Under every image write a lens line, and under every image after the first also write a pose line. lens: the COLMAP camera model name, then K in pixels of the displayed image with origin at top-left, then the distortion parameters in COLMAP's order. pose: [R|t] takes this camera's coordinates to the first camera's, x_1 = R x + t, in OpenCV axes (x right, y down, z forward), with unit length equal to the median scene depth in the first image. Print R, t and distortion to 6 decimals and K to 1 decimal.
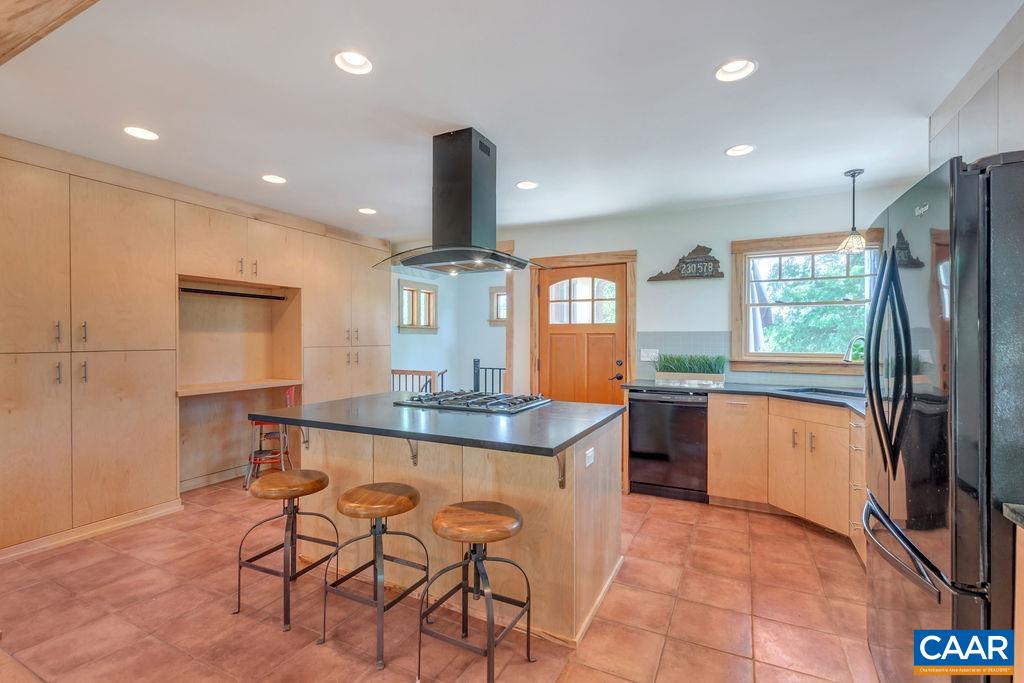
lens RADIAL K [[441.7, 0, 532.3], [0, 441.7, 341.3], [0, 0, 1]] dist [0.001025, 0.000017]
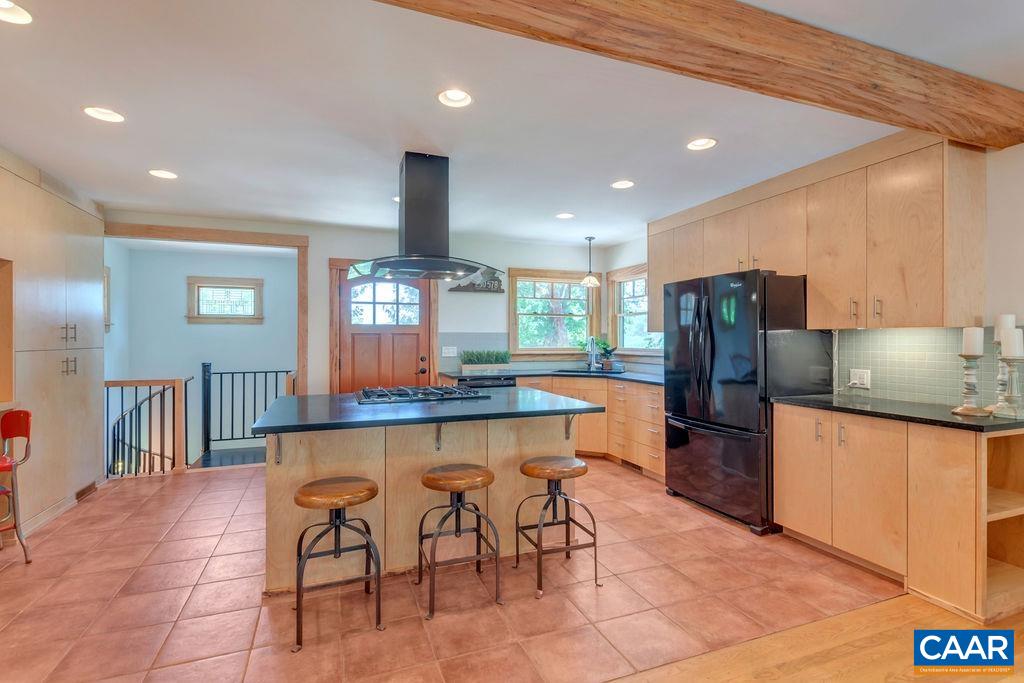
lens RADIAL K [[433.4, 0, 493.9], [0, 433.4, 337.0], [0, 0, 1]] dist [0.000930, 0.000160]
pose [[0.725692, 0.000245, 0.688020, -0.507471], [0.005542, 0.999965, -0.006202, -0.000871], [-0.687997, 0.008314, 0.725666, 0.051811]]
